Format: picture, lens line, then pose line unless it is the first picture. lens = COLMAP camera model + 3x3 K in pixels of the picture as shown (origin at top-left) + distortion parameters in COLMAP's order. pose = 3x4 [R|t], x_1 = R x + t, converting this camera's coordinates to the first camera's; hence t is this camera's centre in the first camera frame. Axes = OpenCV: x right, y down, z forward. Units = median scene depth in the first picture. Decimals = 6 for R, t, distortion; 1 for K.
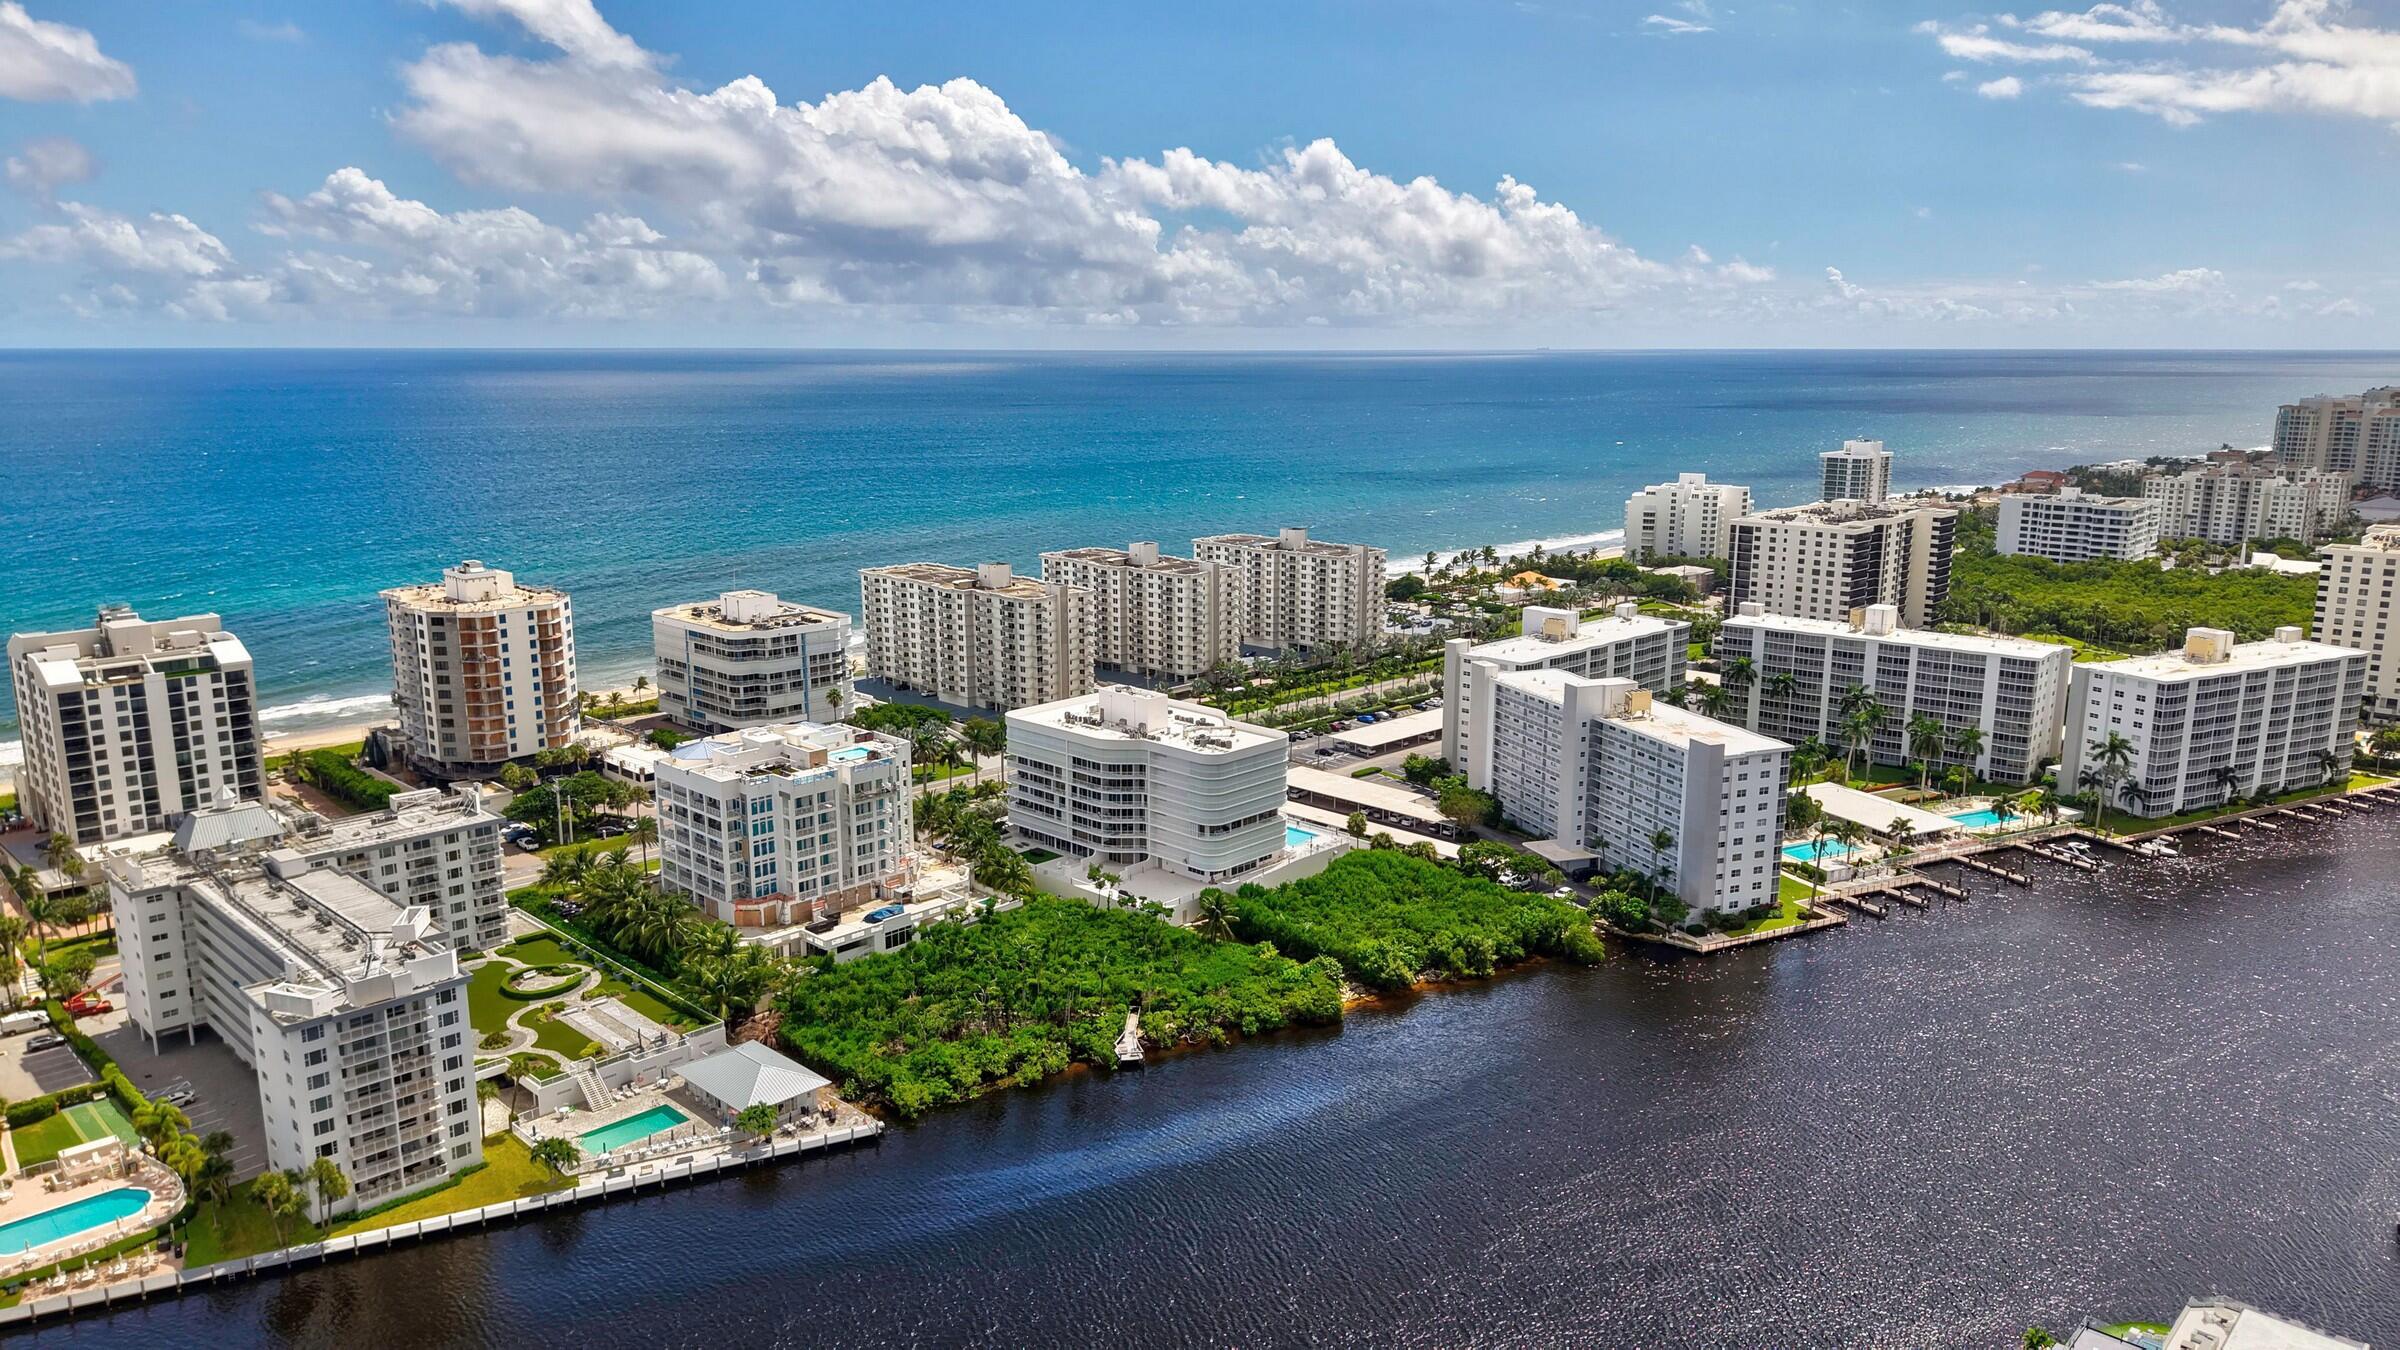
lens RADIAL K [[1601.6, 0, 1188.9], [0, 1601.6, 669.7], [0, 0, 1]] dist [0.080125, -0.126996]
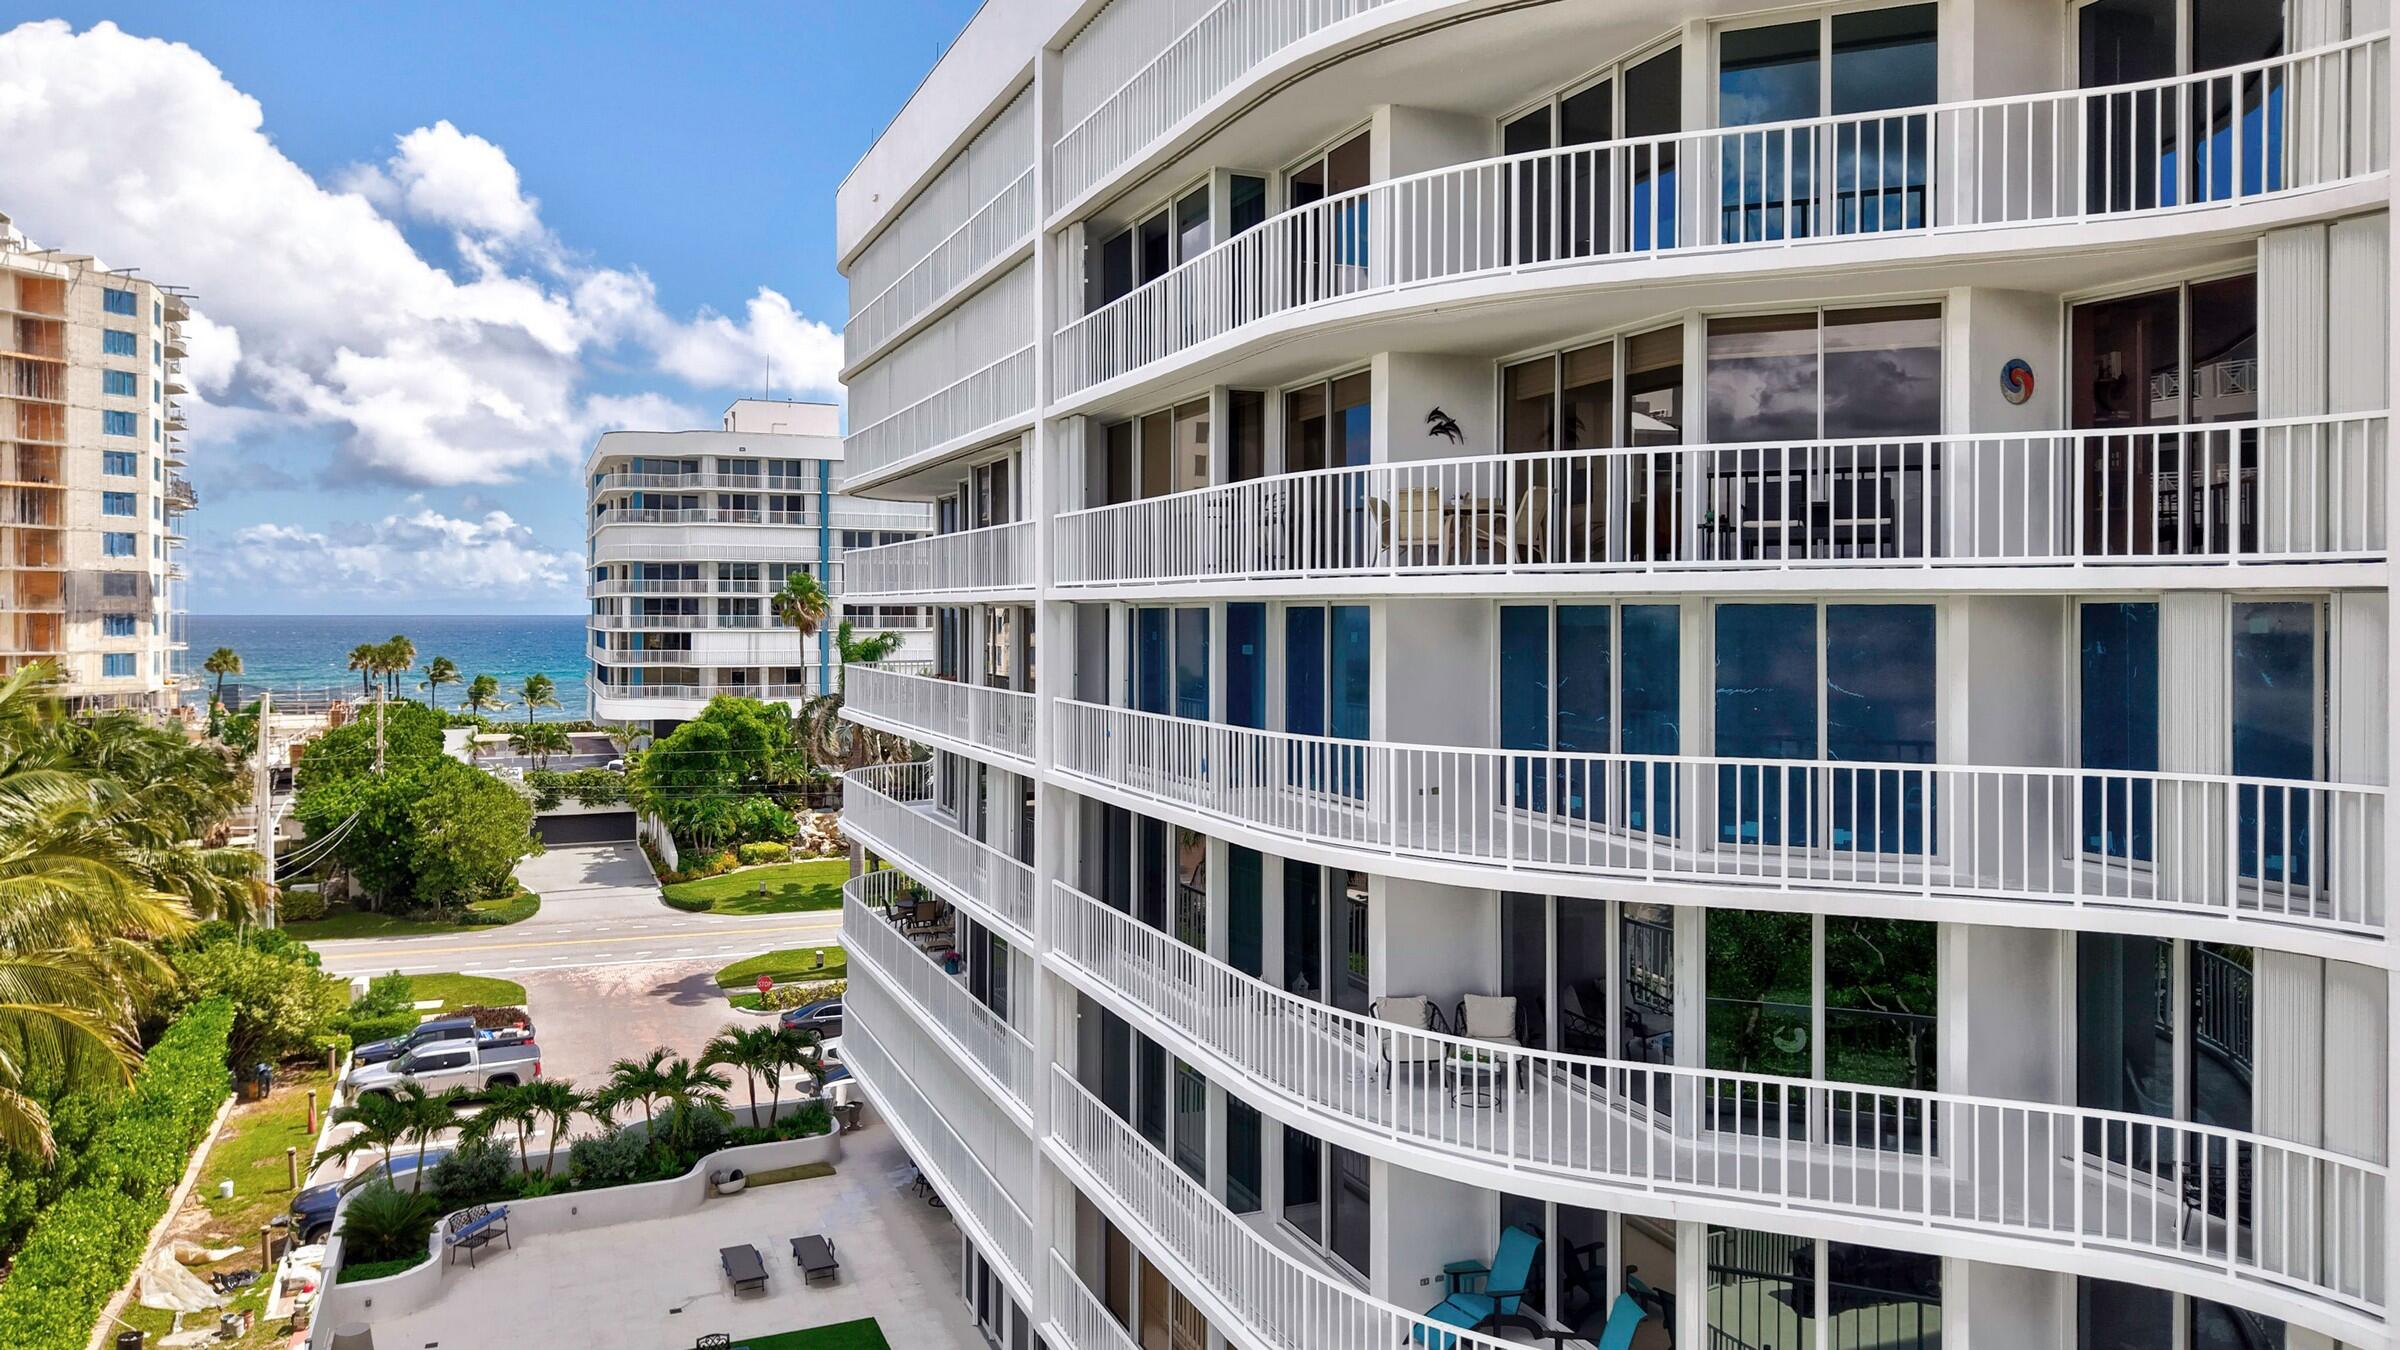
lens RADIAL K [[1624.7, 0, 1186.2], [0, 1624.7, 665.2], [0, 0, 1]] dist [0.057258, -0.071518]
pose [[0.916169, 0.015512, -0.400492, -0.035237], [-0.082001, 0.985368, -0.149420, 0.084509], [0.392314, 0.169735, 0.904035, 0.908192]]
